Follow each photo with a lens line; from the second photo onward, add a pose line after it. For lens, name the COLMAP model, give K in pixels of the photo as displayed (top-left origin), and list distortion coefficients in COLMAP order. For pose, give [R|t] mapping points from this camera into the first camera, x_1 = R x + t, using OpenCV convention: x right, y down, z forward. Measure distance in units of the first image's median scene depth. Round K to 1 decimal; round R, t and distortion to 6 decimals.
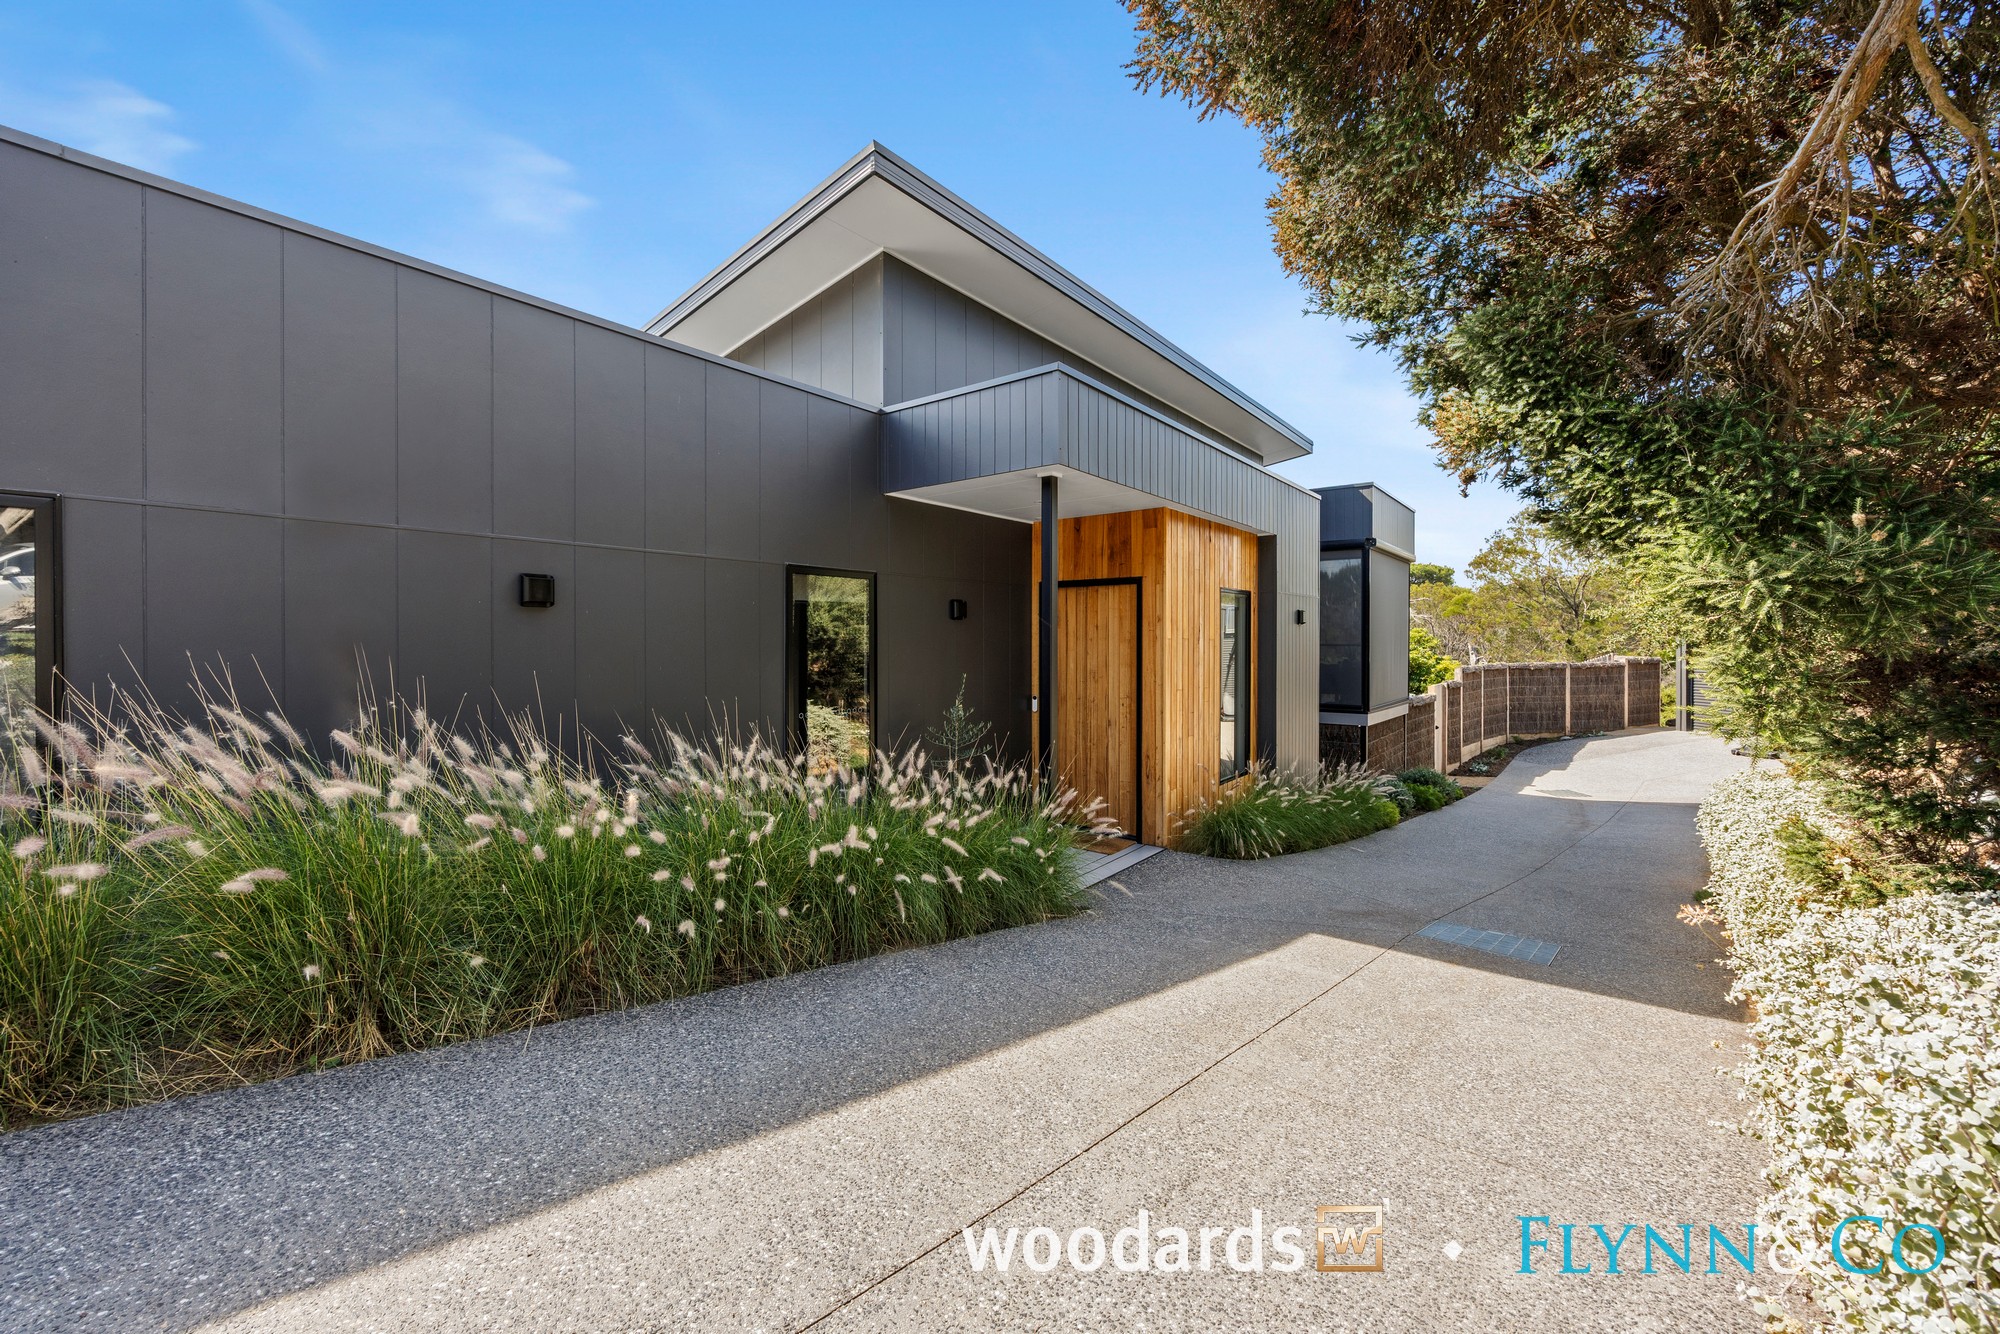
lens RADIAL K [[795.2, 0, 992.7], [0, 795.2, 654.5], [0, 0, 1]] dist [0.003467, -0.000161]
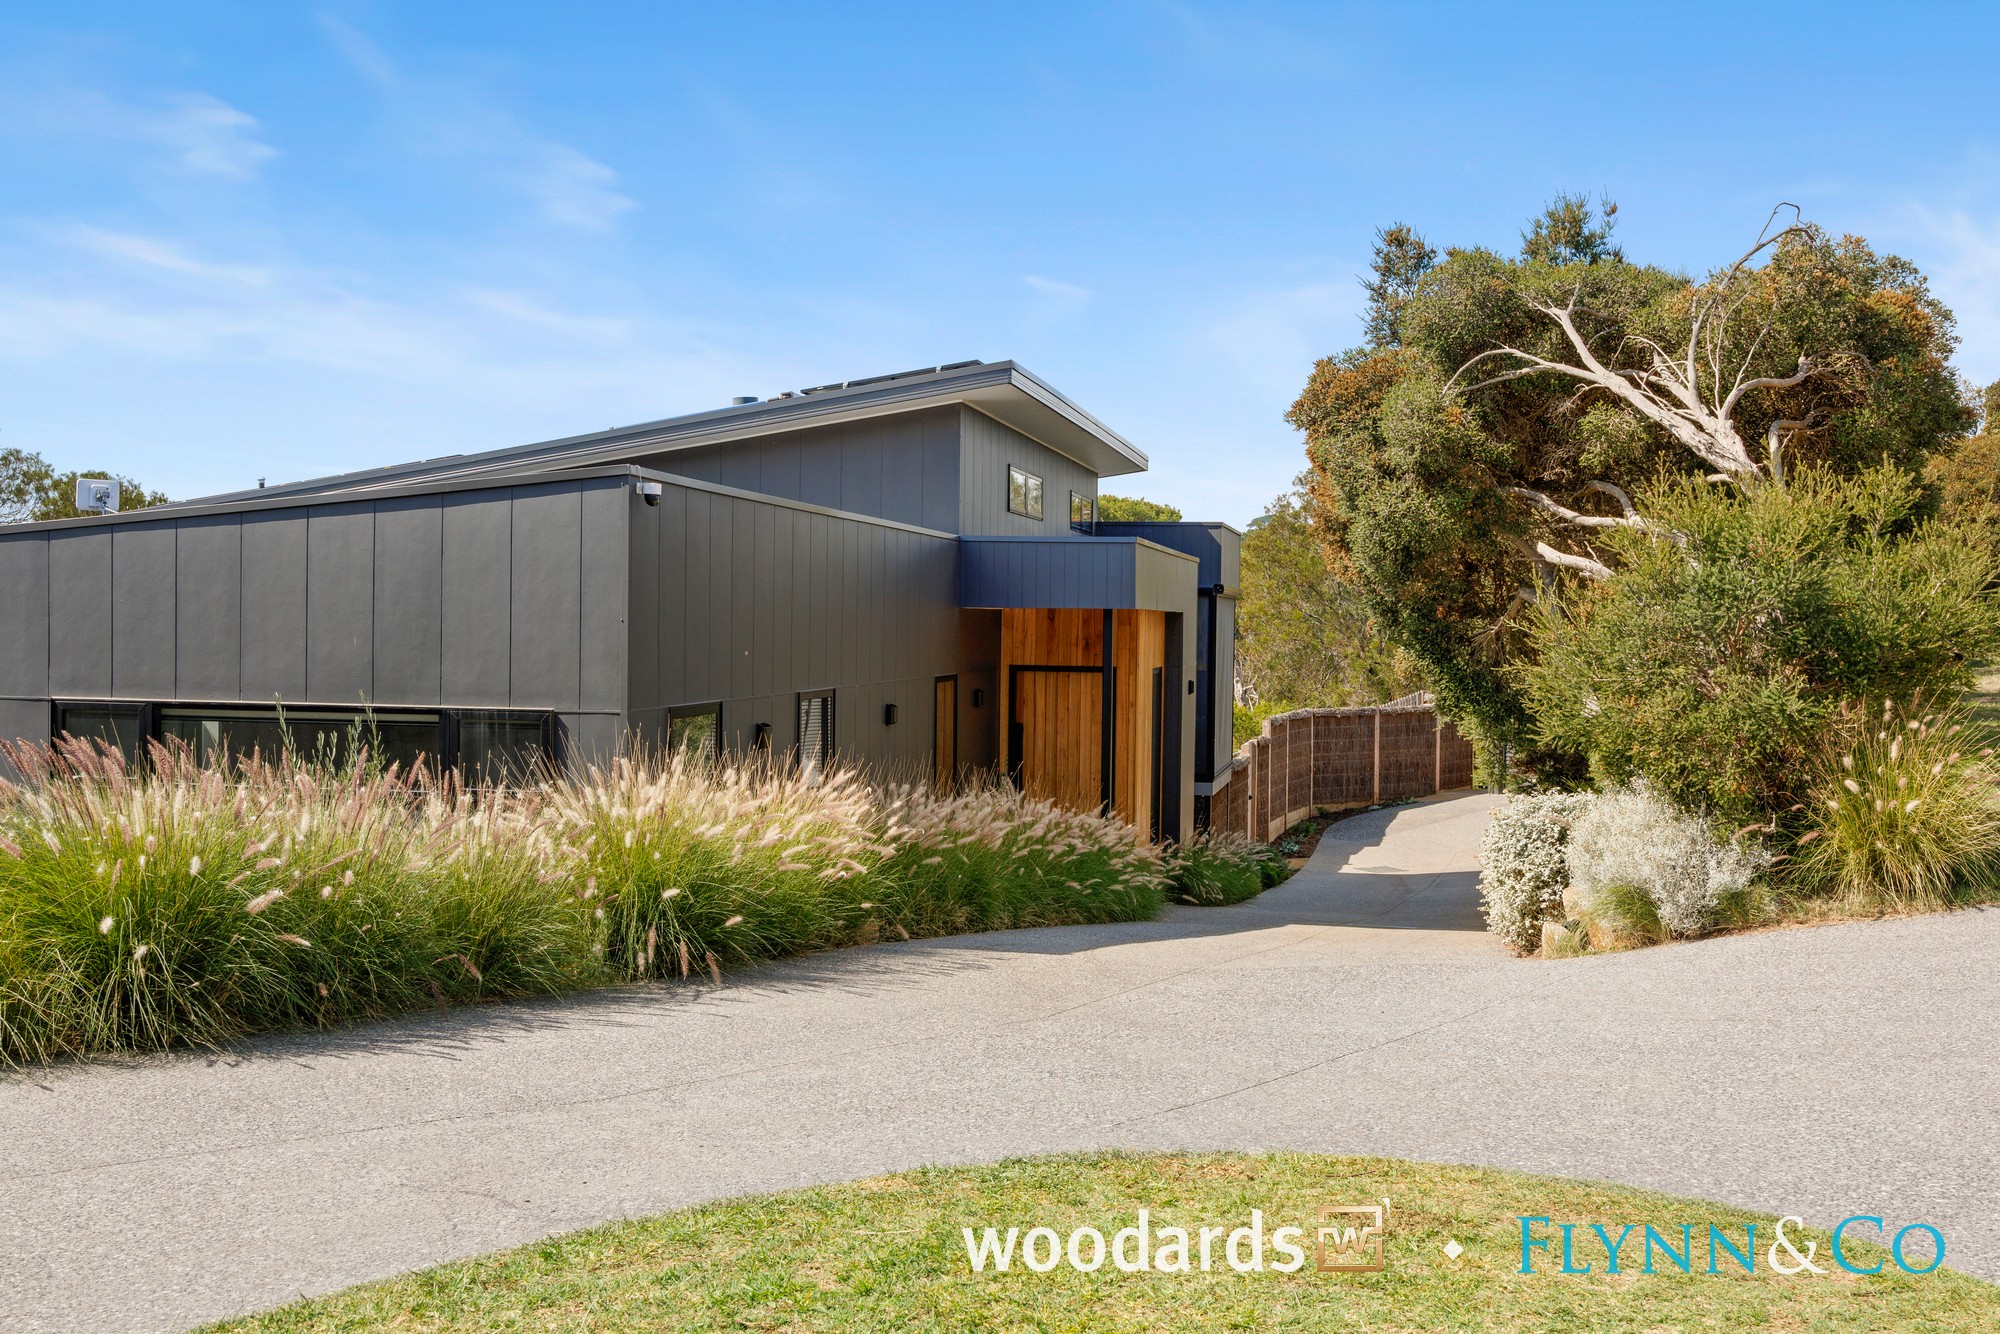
lens RADIAL K [[2120.9, 0, 1001.5], [0, 2120.9, 667.7], [0, 0, 1]] dist [0.012075, 0.000000]
pose [[0.888893, 0.001396, 0.458113, -0.576312], [-0.008464, 0.999875, 0.013376, -0.057811], [-0.458037, -0.015767, 0.888793, -0.696196]]
